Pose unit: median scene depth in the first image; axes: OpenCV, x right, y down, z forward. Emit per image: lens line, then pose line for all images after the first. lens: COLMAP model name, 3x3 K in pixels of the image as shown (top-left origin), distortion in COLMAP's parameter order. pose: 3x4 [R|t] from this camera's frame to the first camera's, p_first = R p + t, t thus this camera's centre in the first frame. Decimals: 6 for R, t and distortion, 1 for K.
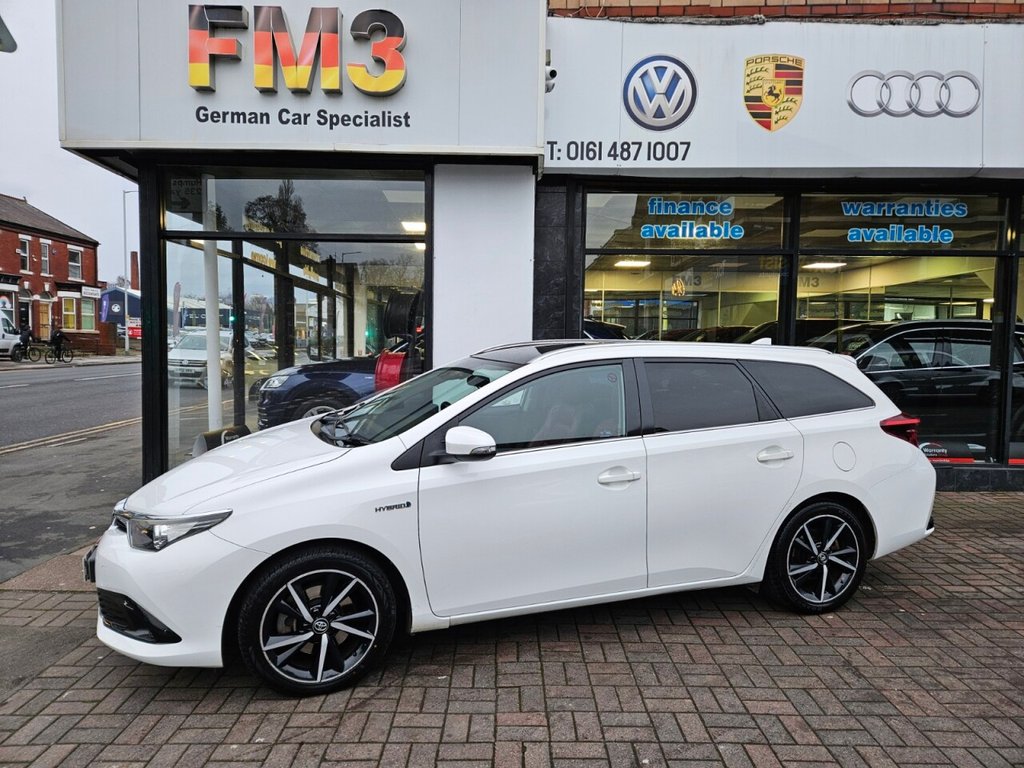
lens RADIAL K [[679.0, 0, 505.2], [0, 679.0, 379.8], [0, 0, 1]] dist [0.077327, -0.061783]
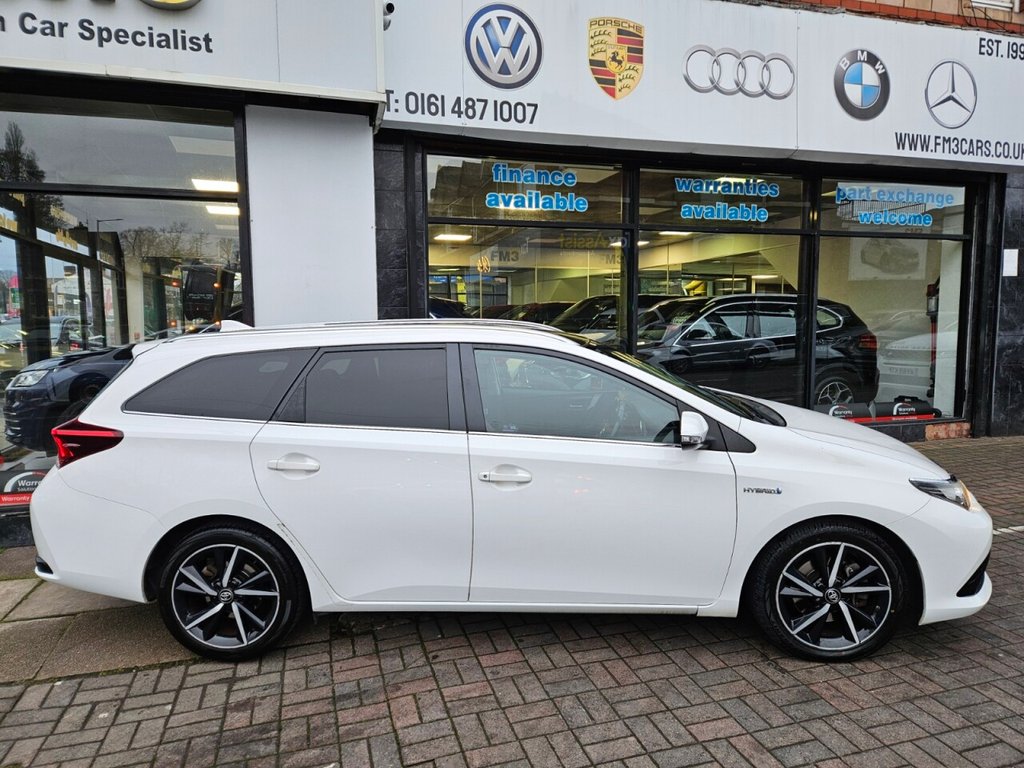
lens RADIAL K [[679.0, 0, 509.1], [0, 679.0, 379.8], [0, 0, 1]] dist [0.077327, -0.061783]
pose [[0.956015, -0.043234, 0.290115, -0.053995], [0.032971, 0.998649, 0.040173, -0.011271], [-0.291460, -0.028841, 0.956148, 0.110986]]
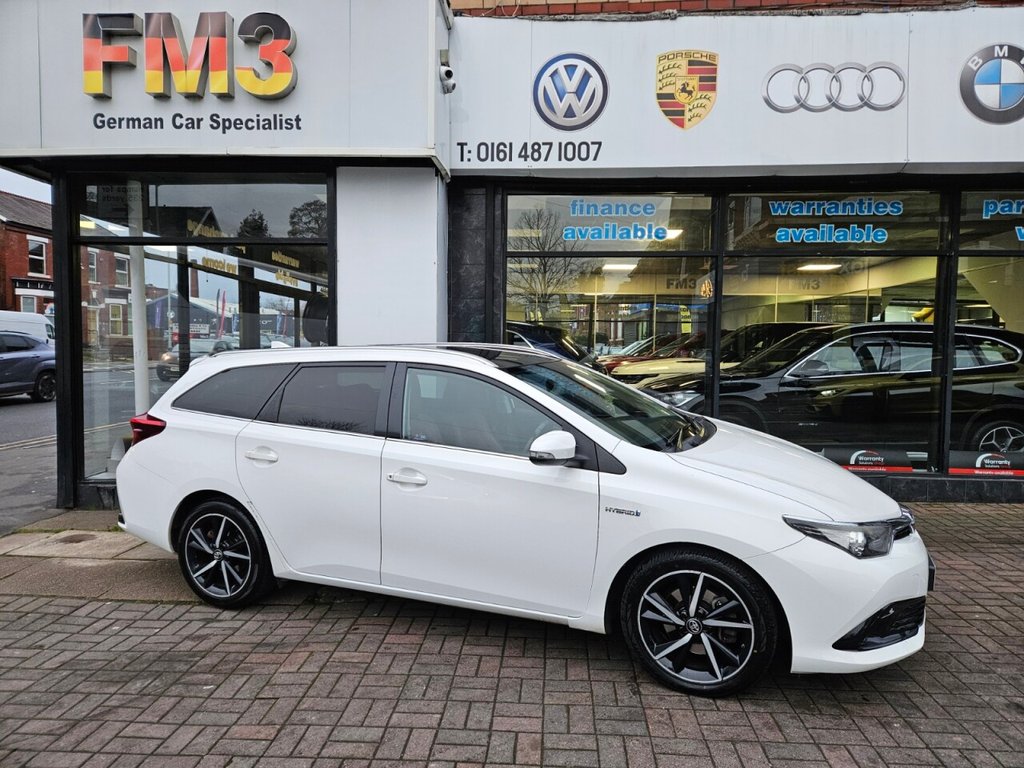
lens RADIAL K [[679.0, 0, 518.3], [0, 679.0, 383.9], [0, 0, 1]] dist [0.077327, -0.061783]
pose [[0.998418, 0.001964, -0.056190, 0.207107], [-0.002008, 0.999998, -0.000721, -0.000072], [0.056189, 0.000833, 0.998420, 0.019318]]
